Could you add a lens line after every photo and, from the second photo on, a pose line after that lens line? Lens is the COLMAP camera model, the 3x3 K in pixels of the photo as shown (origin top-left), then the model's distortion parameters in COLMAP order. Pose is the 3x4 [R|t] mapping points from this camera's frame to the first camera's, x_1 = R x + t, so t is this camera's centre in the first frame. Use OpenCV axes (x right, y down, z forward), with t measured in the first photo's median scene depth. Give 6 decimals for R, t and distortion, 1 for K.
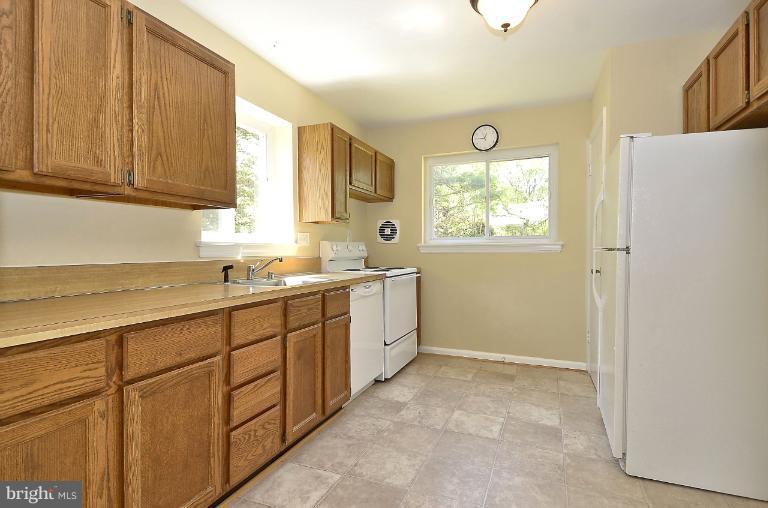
lens RADIAL K [[428.8, 0, 384.0], [0, 428.8, 254.0], [0, 0, 1]] dist [0.070248, -0.048063]
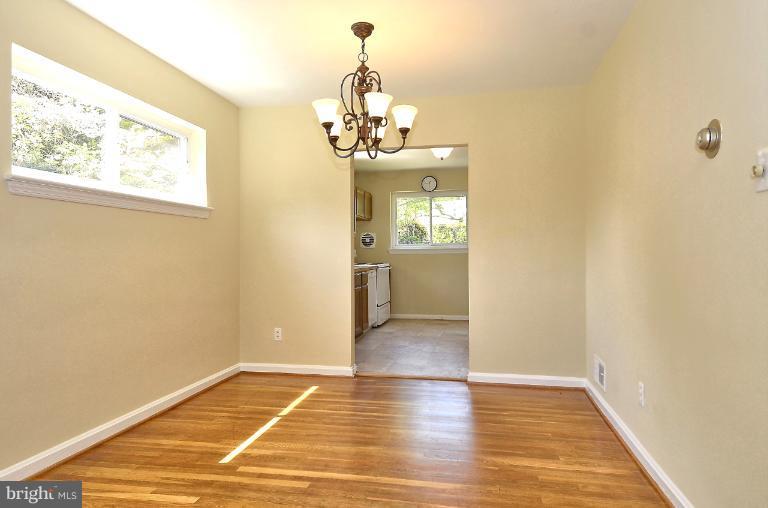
lens RADIAL K [[496.8, 0, 384.0], [0, 496.8, 254.0], [0, 0, 1]] dist [0.000576, 0.000163]
pose [[0.986117, -0.007836, 0.165866, -0.248501], [0.009254, 0.999927, -0.007778, 0.010572], [-0.165793, 0.009205, 0.986118, -0.818670]]
